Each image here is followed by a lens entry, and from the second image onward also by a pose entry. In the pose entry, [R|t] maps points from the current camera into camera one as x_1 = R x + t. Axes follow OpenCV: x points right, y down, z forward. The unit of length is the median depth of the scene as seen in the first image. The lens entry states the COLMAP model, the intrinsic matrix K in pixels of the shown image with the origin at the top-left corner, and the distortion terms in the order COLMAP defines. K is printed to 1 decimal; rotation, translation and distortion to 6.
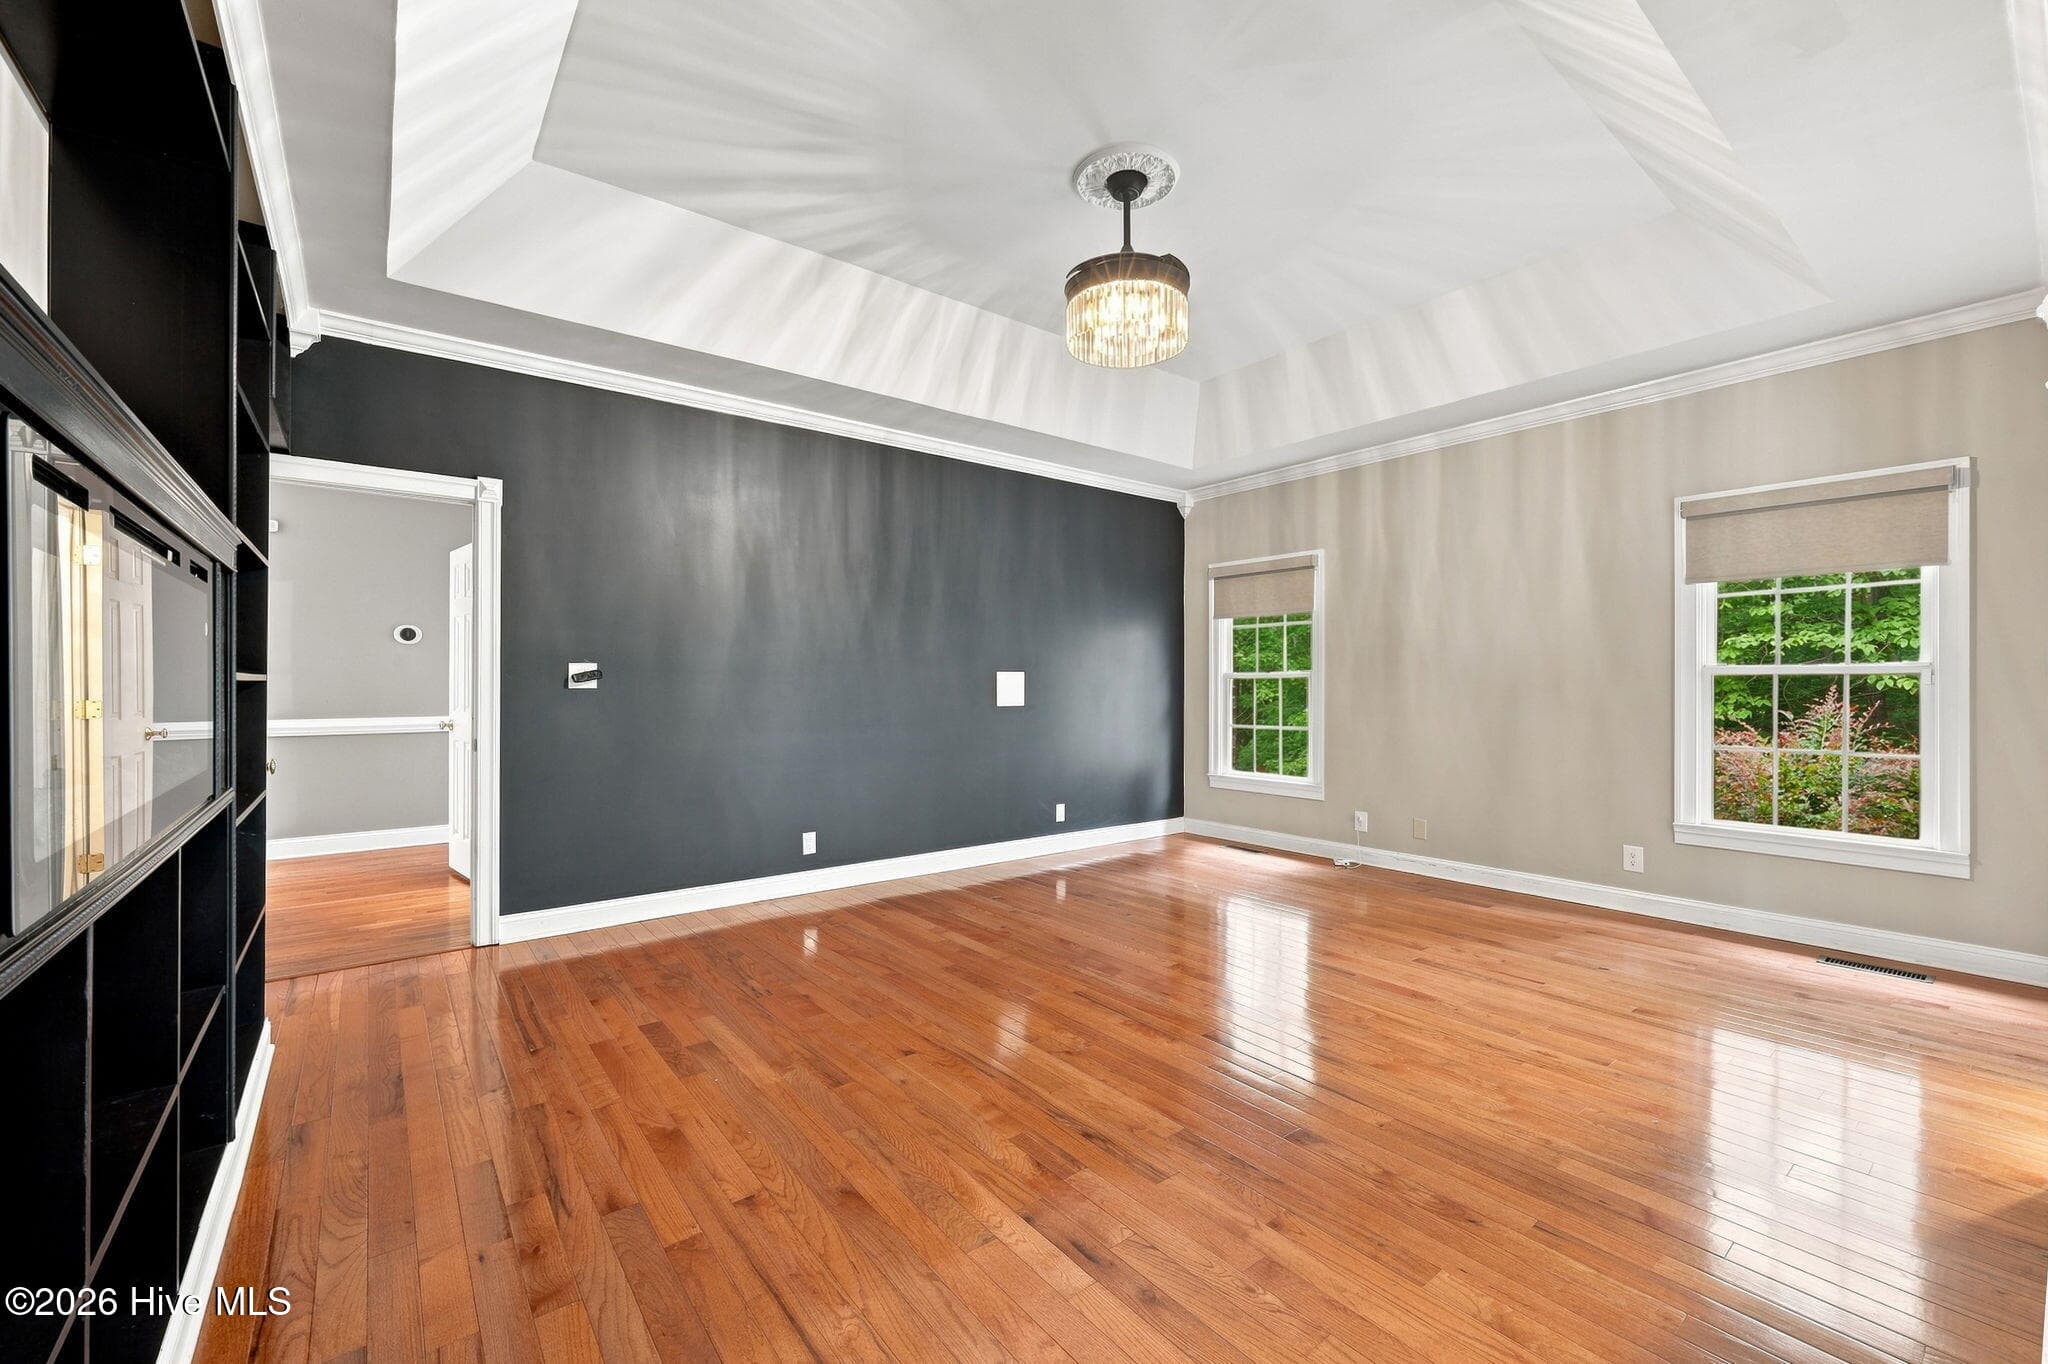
lens RADIAL K [[839.9, 0, 1024.0], [0, 839.9, 682.0], [0, 0, 1]] dist [-0.010537, -0.000075]
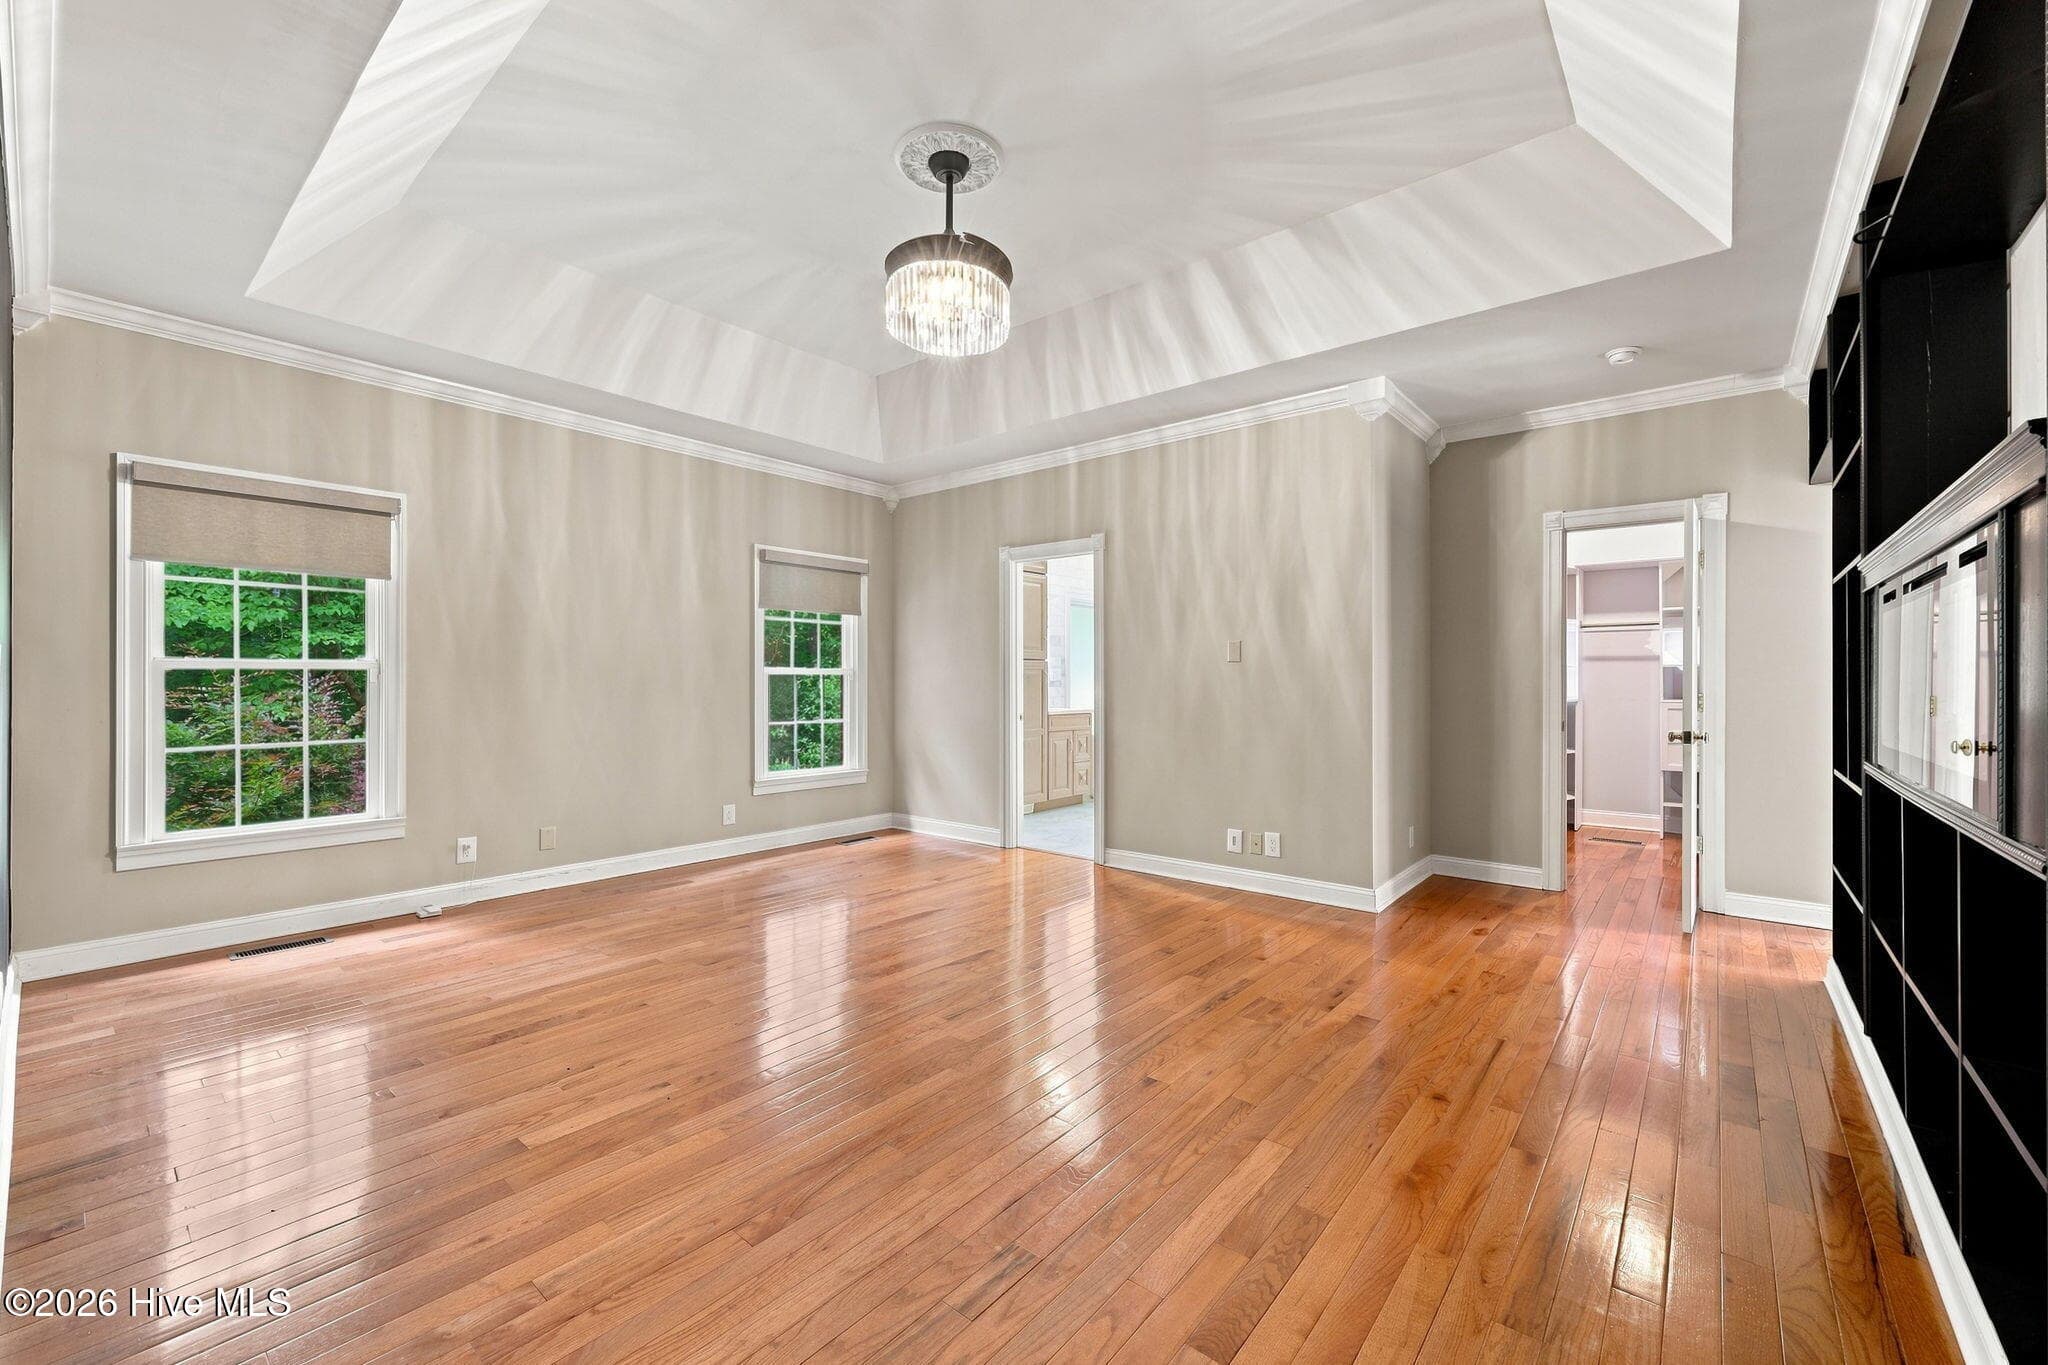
lens RADIAL K [[822.2, 0, 1024.0], [0, 822.2, 682.5], [0, 0, 1]] dist [0.000056, 0.000071]
pose [[-0.210166, -0.003322, 0.977660, -0.615122], [-0.005795, 0.999981, 0.002152, 0.001325], [-0.977649, -0.005213, -0.210181, 0.822284]]
